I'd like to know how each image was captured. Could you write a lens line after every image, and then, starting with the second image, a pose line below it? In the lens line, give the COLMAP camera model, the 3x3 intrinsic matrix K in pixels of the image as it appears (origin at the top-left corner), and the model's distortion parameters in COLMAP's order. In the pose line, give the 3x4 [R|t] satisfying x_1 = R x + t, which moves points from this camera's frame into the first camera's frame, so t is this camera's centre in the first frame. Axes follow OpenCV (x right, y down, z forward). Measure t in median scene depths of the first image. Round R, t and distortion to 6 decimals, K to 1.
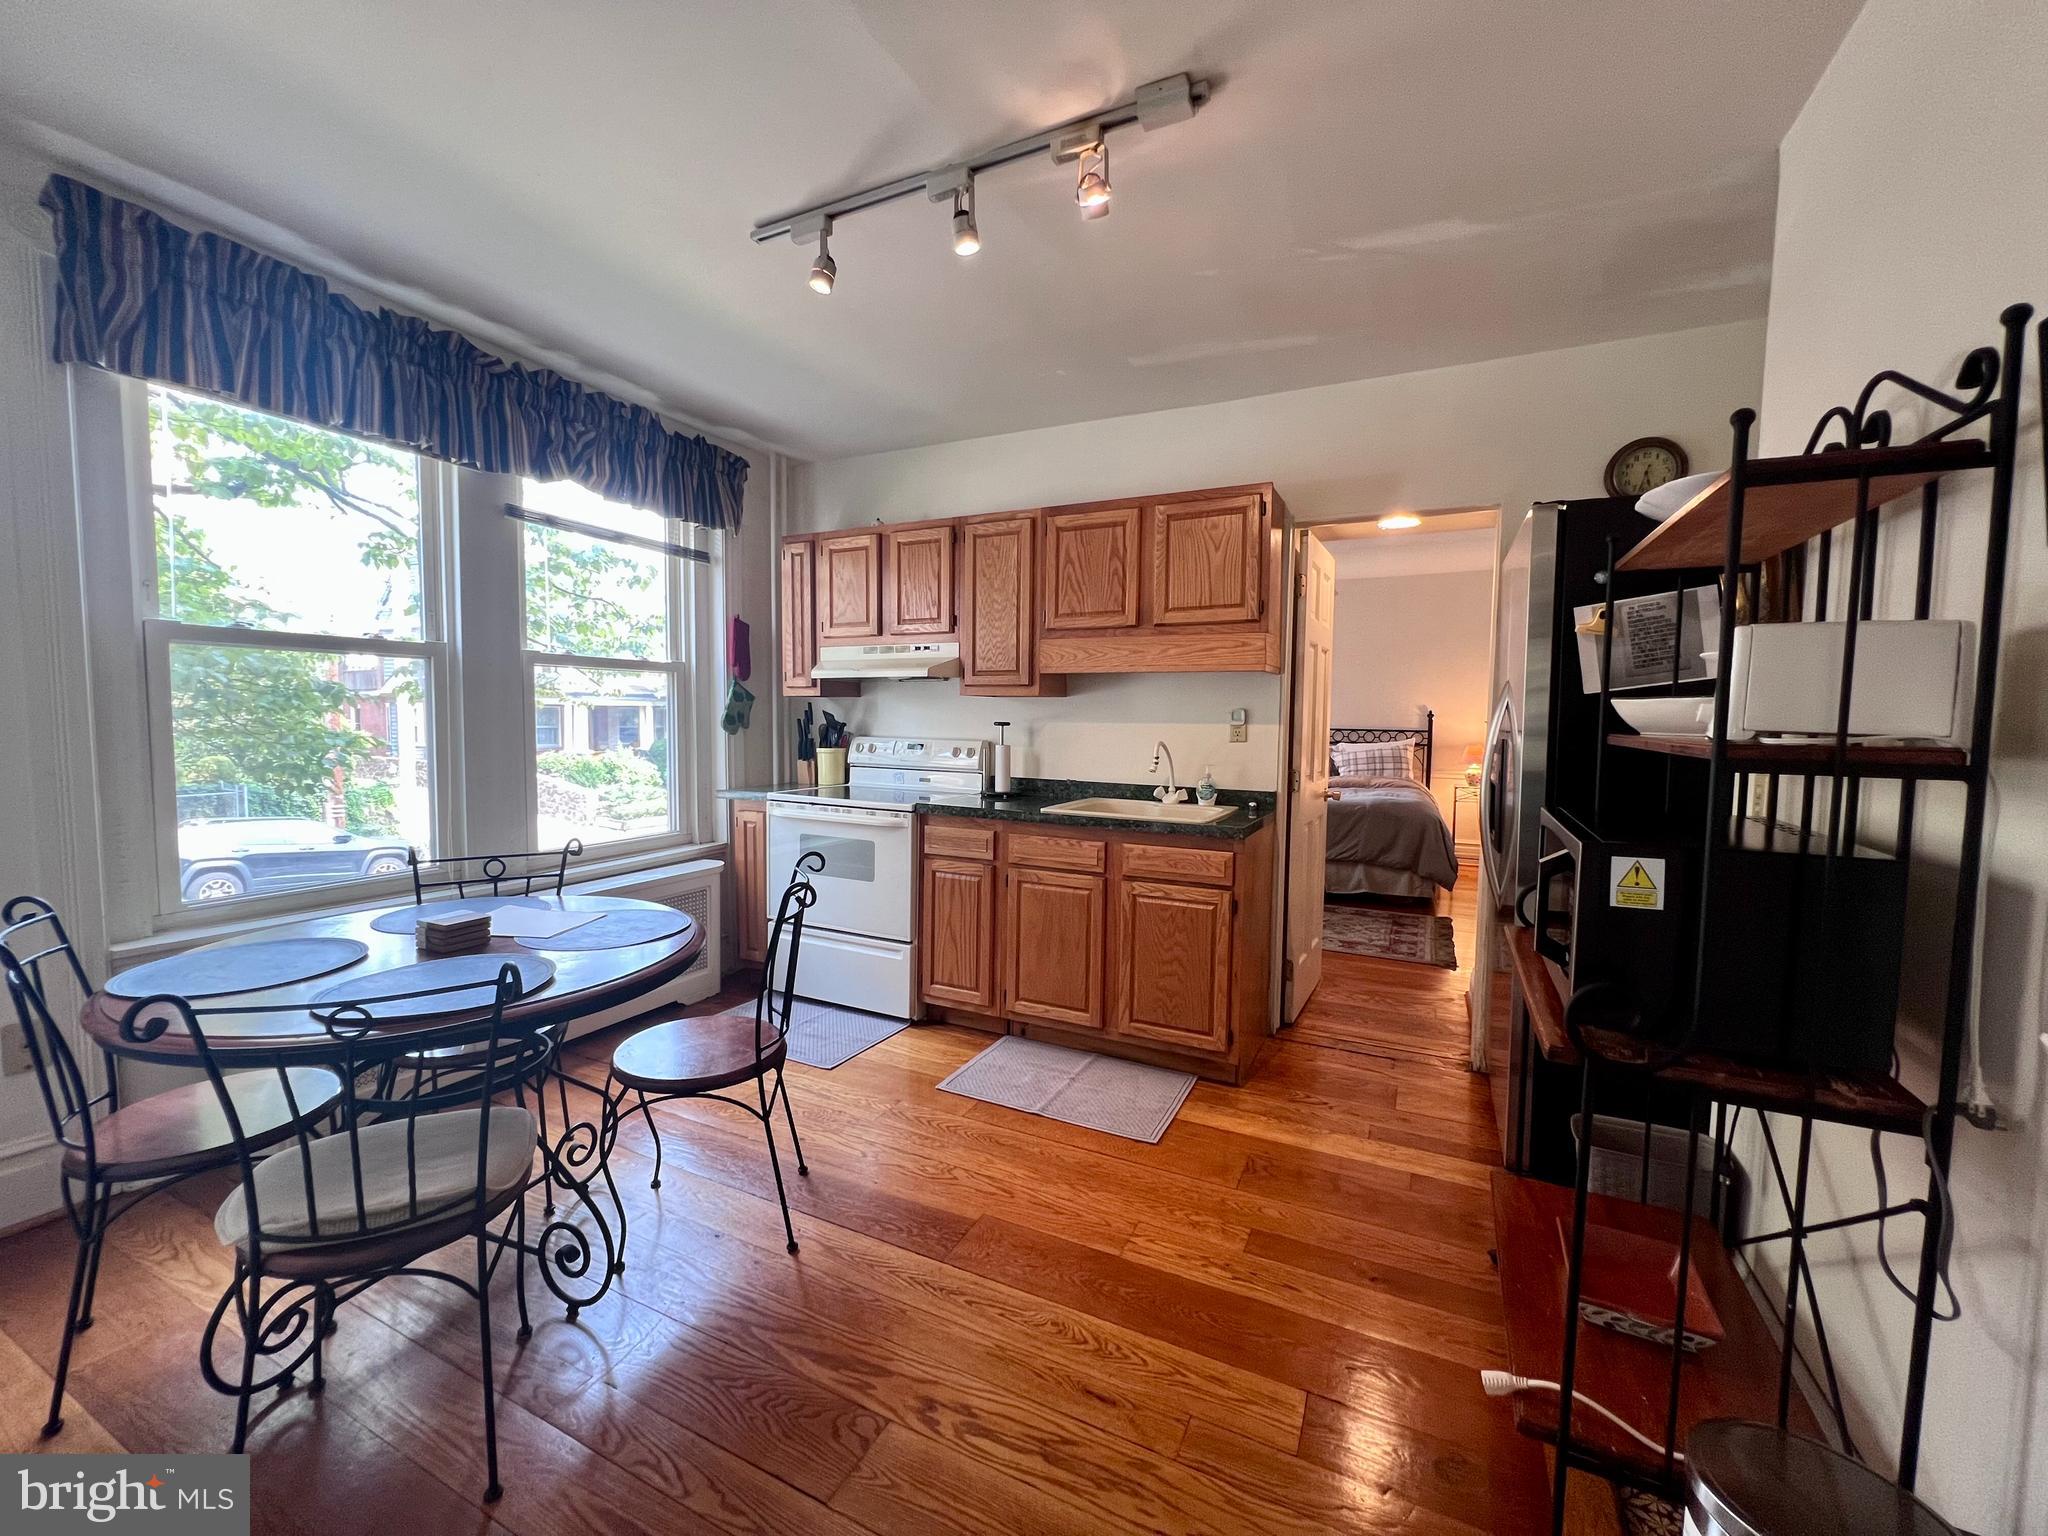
lens RADIAL K [[825.1, 0, 1020.9], [0, 825.1, 766.8], [0, 0, 1]] dist [-0.001199, -0.000092]
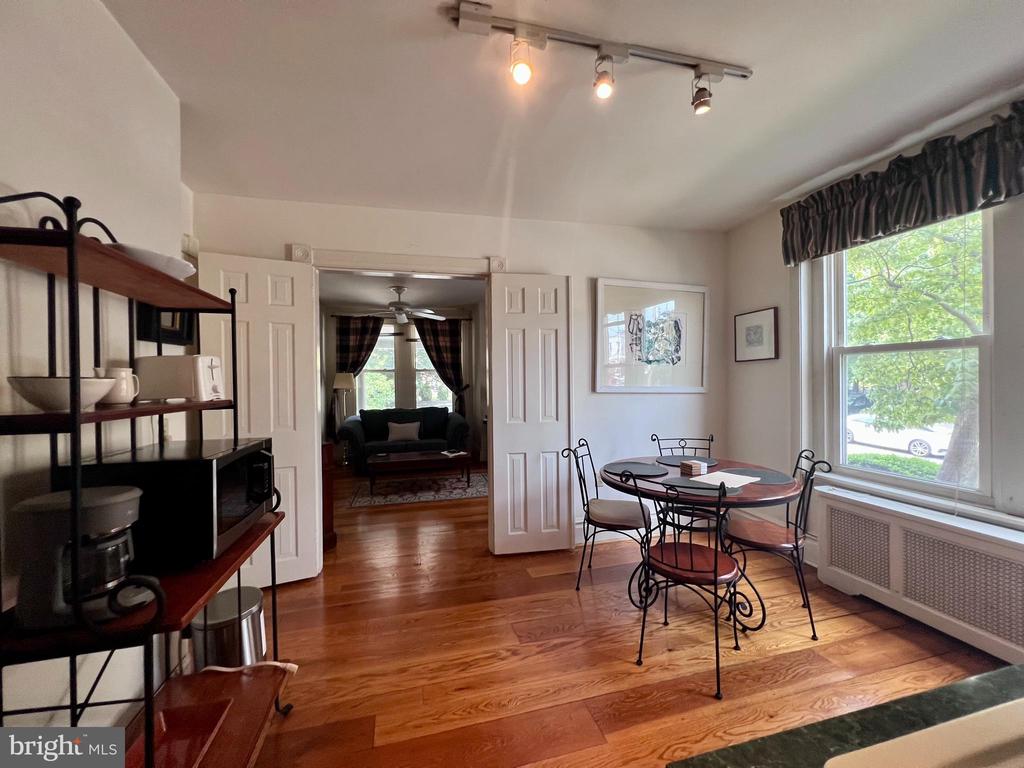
lens RADIAL K [[408.2, 0, 510.0], [0, 408.2, 386.0], [0, 0, 1]] dist [-0.002650, 0.000059]
pose [[-0.758157, 0.001471, -0.652071, 0.347943], [-0.037357, 0.998257, 0.045687, -0.057878], [0.651002, 0.058997, -0.756780, 0.903863]]
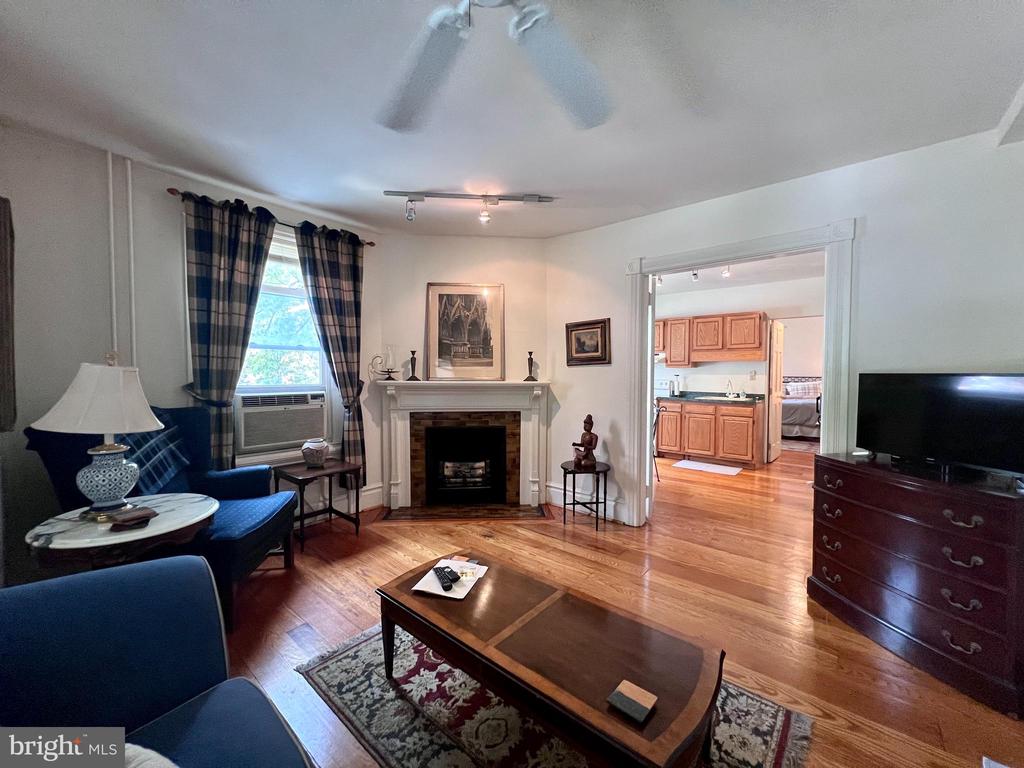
lens RADIAL K [[408.2, 0, 511.0], [0, 408.2, 385.8], [0, 0, 1]] dist [-0.002650, 0.000059]
pose [[0.970241, -0.003165, -0.242120, -0.331640], [-0.004253, 0.999538, -0.030108, 0.053885], [0.242103, 0.030242, 0.969779, -0.985746]]
